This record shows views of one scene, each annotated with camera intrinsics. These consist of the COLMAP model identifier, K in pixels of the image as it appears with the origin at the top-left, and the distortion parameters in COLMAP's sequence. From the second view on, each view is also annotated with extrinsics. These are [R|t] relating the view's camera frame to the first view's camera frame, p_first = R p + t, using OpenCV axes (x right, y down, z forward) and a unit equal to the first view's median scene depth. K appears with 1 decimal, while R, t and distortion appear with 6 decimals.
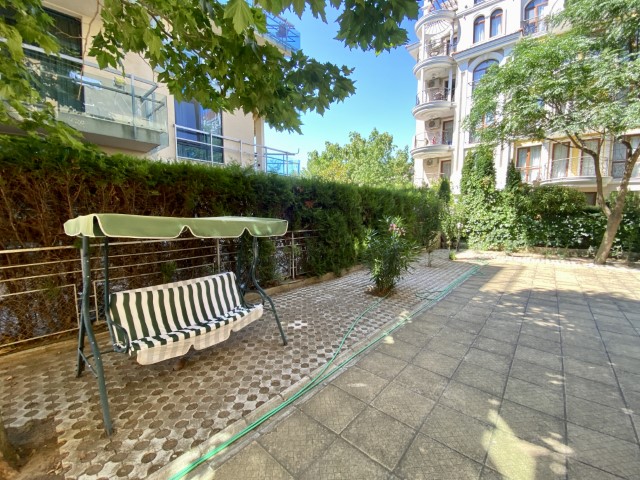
lens RADIAL K [[268.2, 0, 320.0], [0, 268.2, 240.0], [0, 0, 1]] dist [-0.000967, -0.014396]
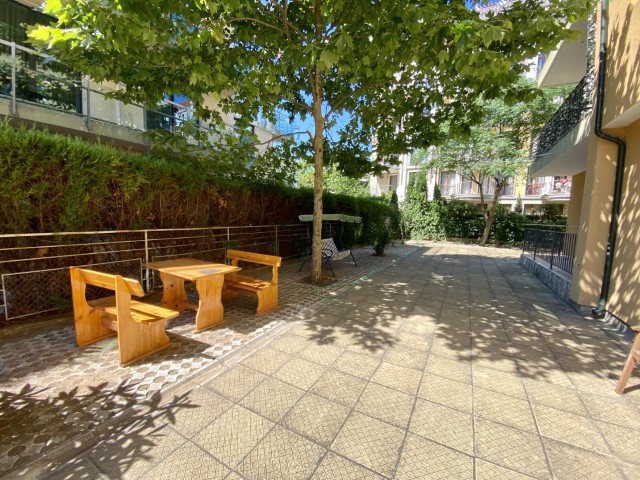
lens RADIAL K [[268.2, 0, 320.0], [0, 268.2, 240.0], [0, 0, 1]] dist [-0.000967, -0.014396]
pose [[0.977570, 0.003983, 0.210572, -0.303544], [-0.004178, 0.999991, 0.000479, 0.042479], [-0.210568, -0.001348, 0.977578, -0.422749]]
